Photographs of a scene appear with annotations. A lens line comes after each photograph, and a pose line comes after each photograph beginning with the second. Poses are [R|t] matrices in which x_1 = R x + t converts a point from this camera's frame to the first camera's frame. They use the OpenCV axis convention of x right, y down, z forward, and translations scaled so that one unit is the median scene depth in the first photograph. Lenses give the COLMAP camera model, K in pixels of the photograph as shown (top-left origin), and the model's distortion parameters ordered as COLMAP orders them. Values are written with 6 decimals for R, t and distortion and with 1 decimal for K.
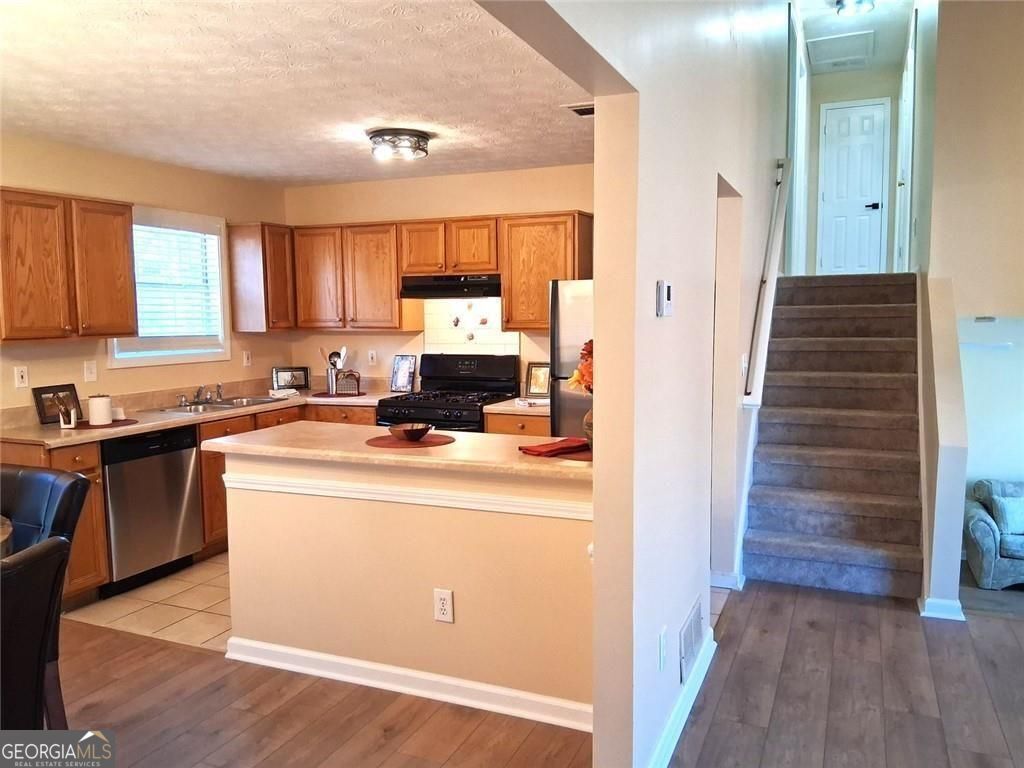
lens RADIAL K [[775.1, 0, 515.1], [0, 775.1, 386.3], [0, 0, 1]] dist [0.127976, -0.212064]
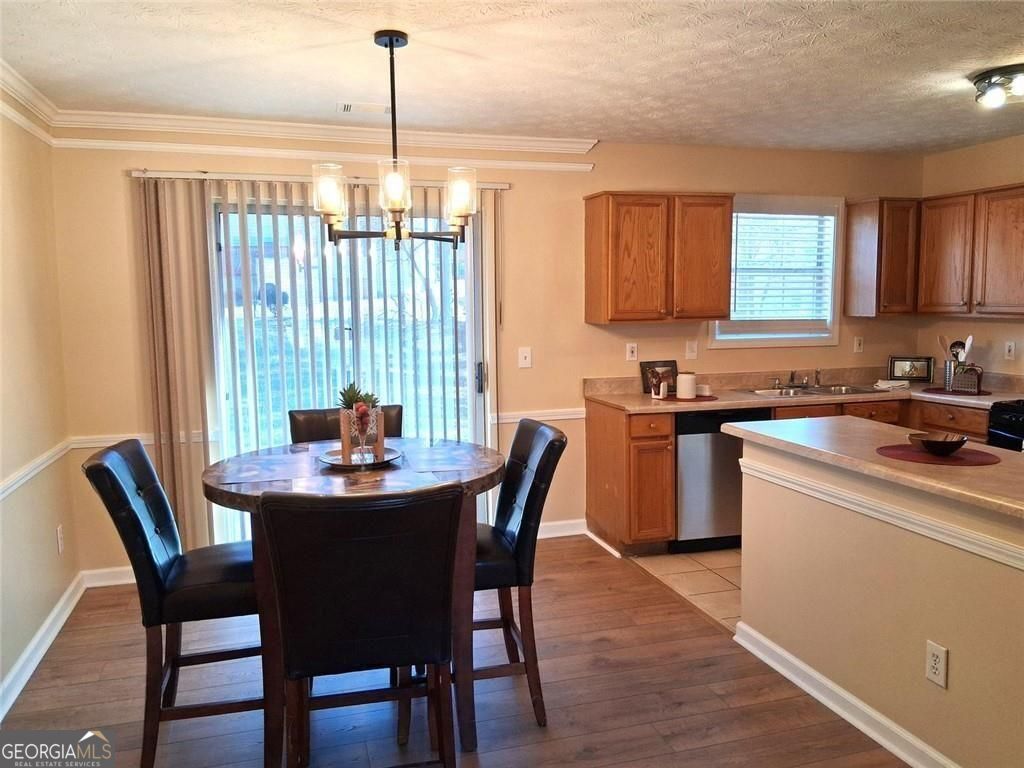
lens RADIAL K [[775.1, 0, 515.1], [0, 775.1, 386.3], [0, 0, 1]] dist [0.127976, -0.212064]
pose [[0.656132, 0.086453, -0.749677, 0.132246], [-0.069815, 0.996110, 0.053769, -0.010132], [0.751409, 0.017060, 0.659616, 0.088917]]
